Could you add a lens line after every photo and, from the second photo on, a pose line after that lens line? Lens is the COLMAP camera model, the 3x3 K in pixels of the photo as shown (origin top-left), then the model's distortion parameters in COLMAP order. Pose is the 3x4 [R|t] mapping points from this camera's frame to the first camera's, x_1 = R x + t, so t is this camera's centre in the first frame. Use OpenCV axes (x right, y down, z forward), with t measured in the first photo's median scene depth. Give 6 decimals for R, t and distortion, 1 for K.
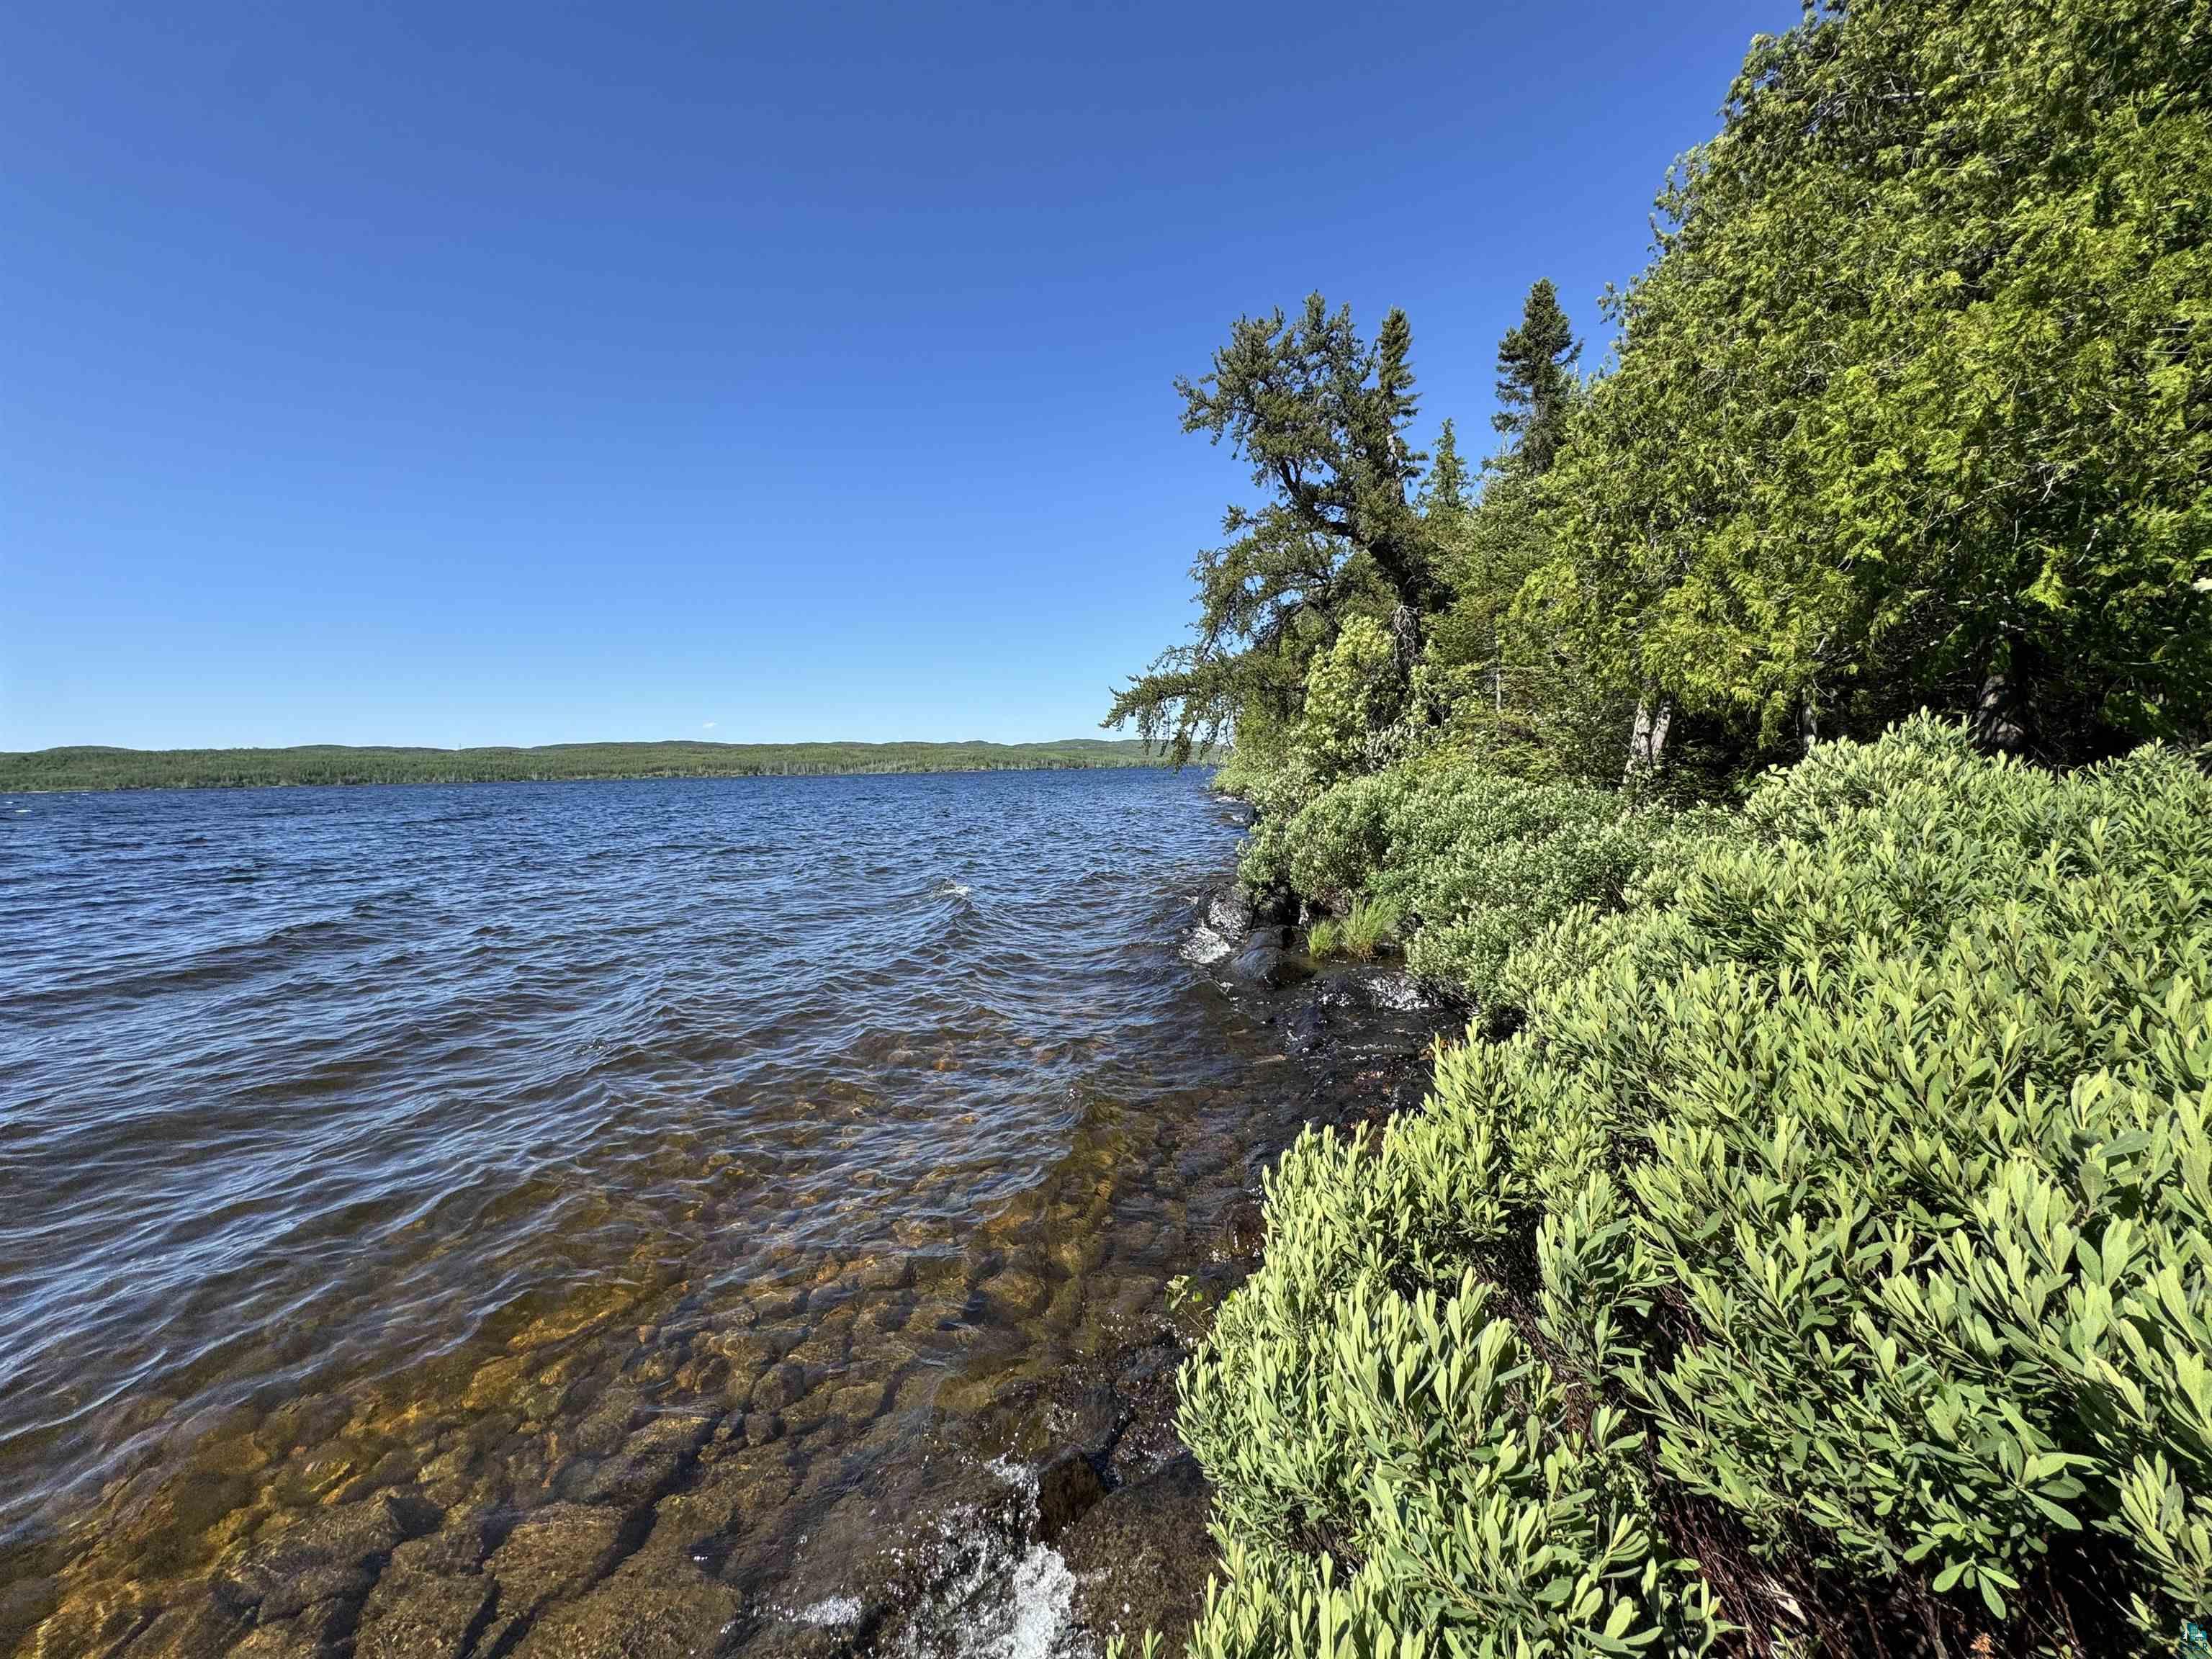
lens RADIAL K [[892.2, 0, 1106.0], [0, 892.2, 829.5], [0, 0, 1]] dist [-0.000795, -0.000007]
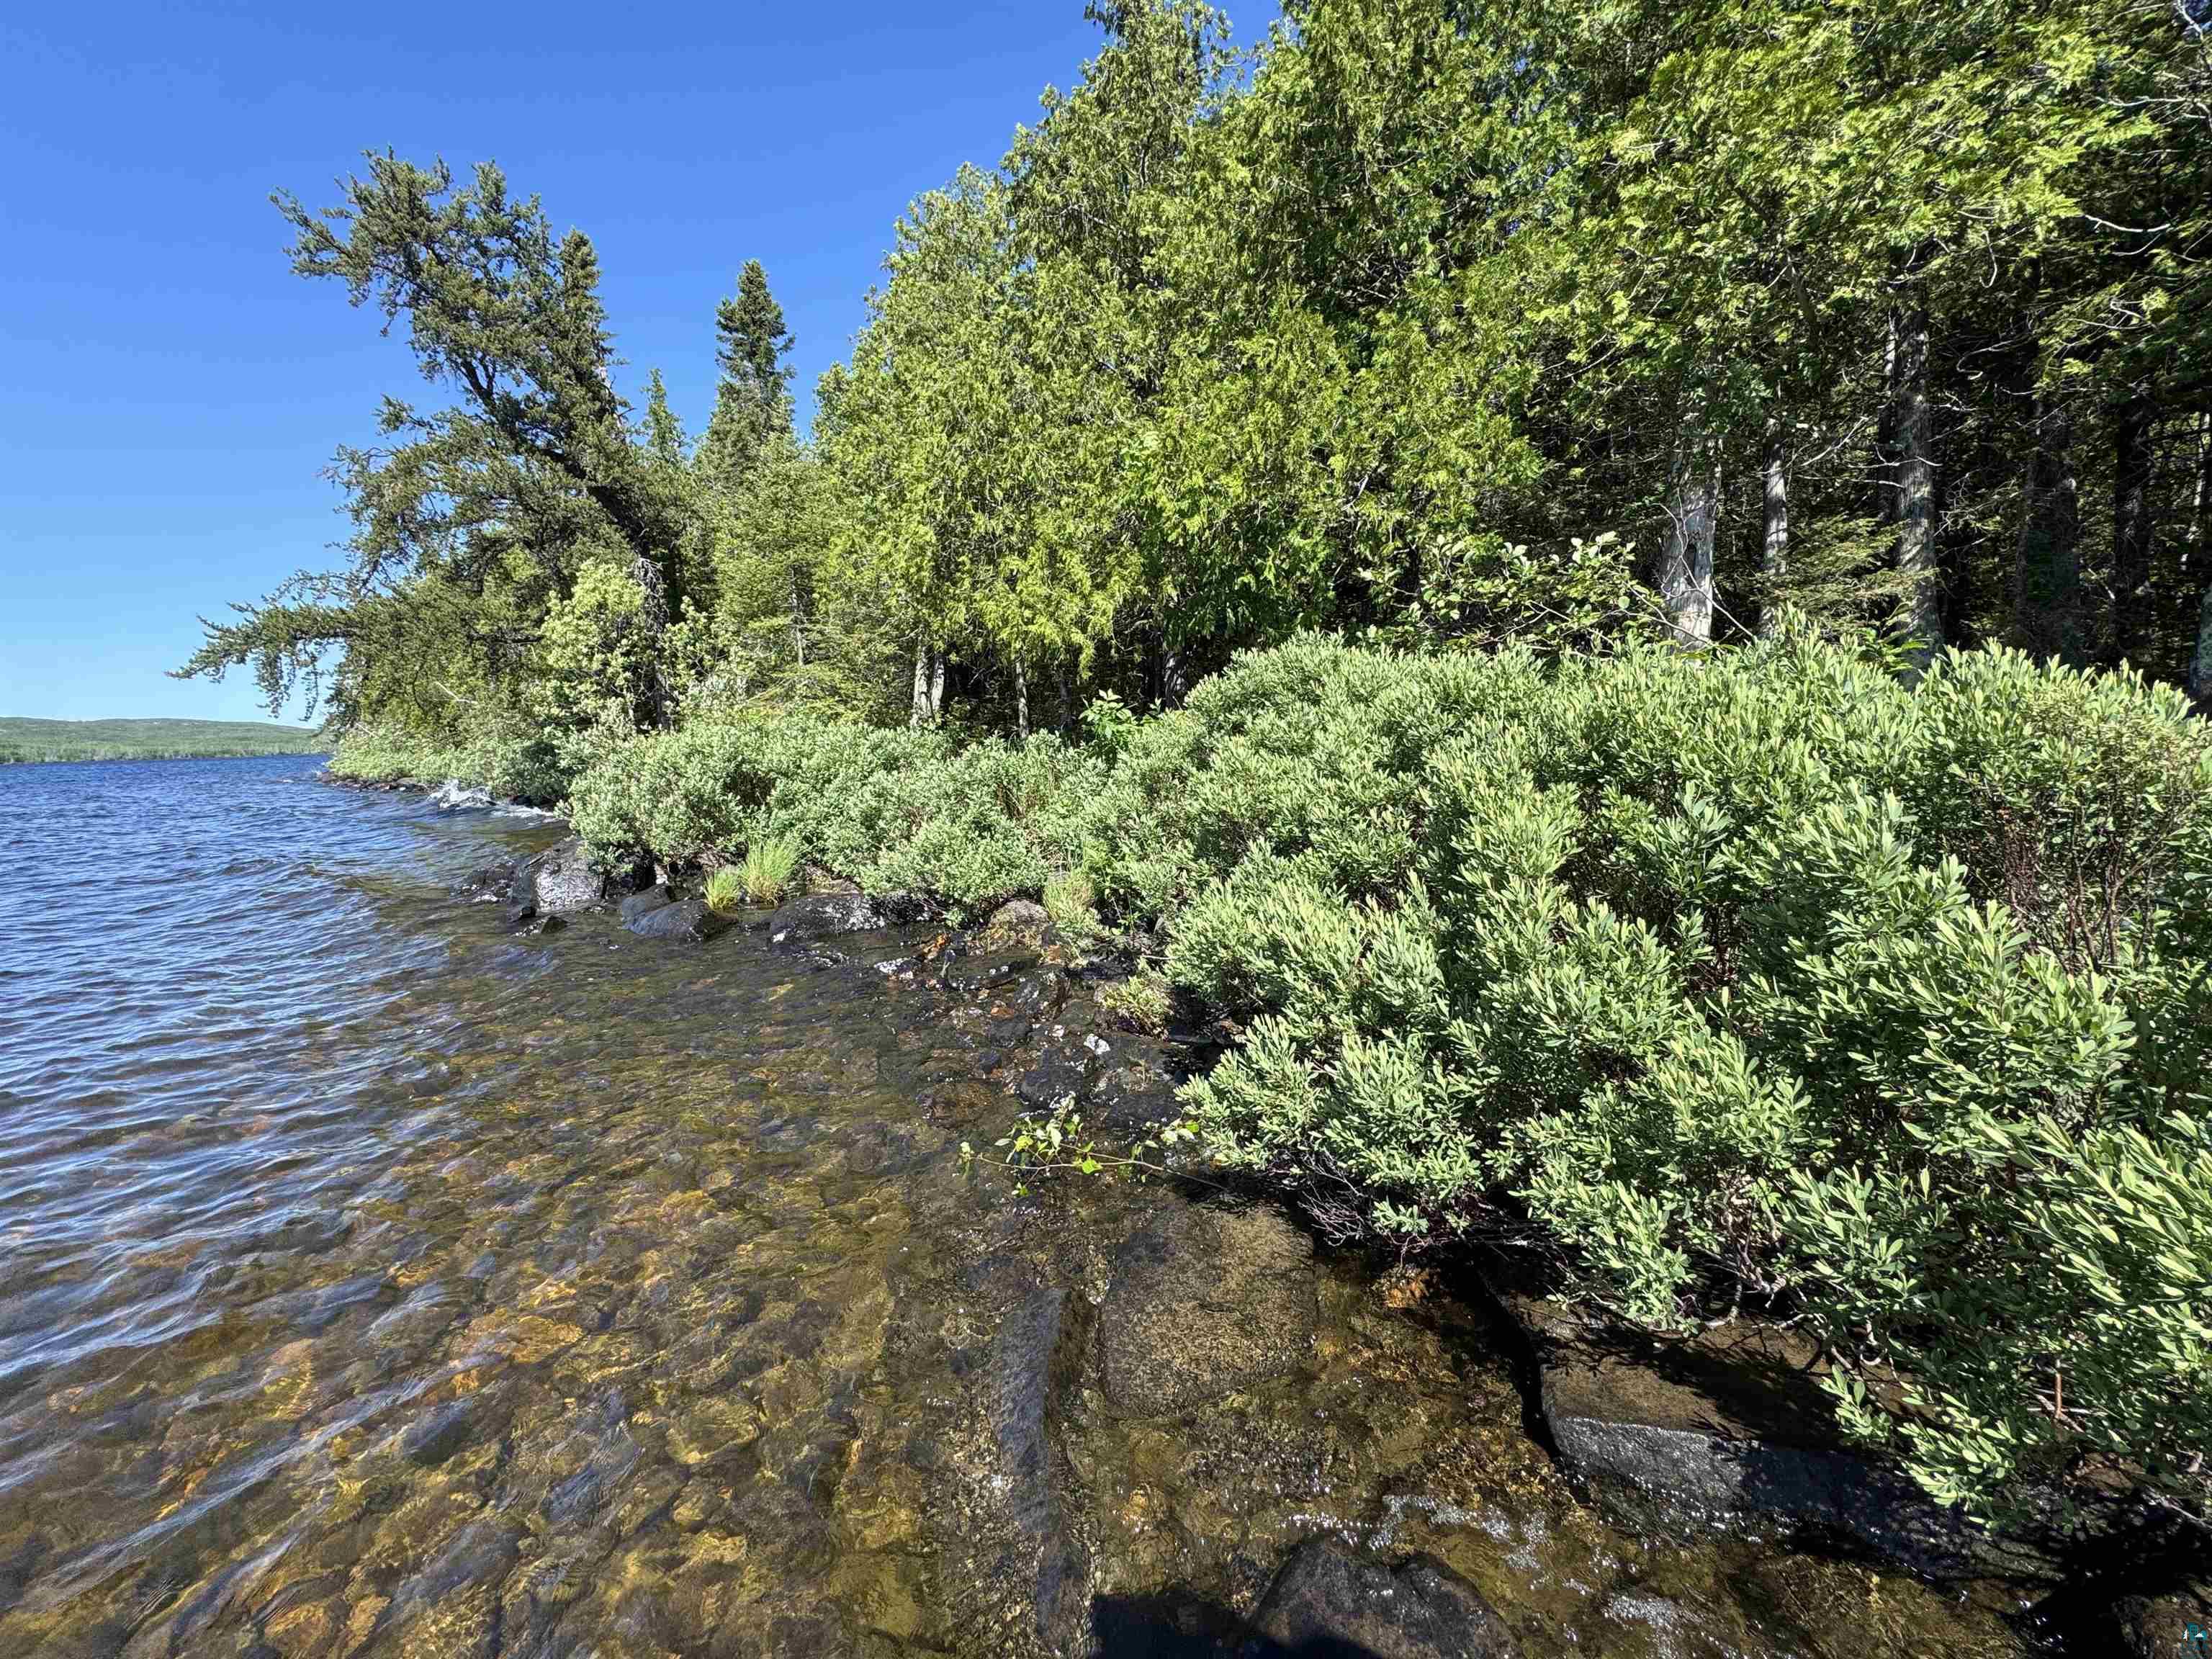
lens RADIAL K [[892.2, 0, 1106.0], [0, 892.2, 829.5], [0, 0, 1]] dist [-0.000795, -0.000007]
pose [[0.635053, -0.079059, 0.768412, -0.090537], [0.073064, 0.996437, 0.042136, 0.023065], [-0.769005, 0.029385, 0.638567, 0.046766]]
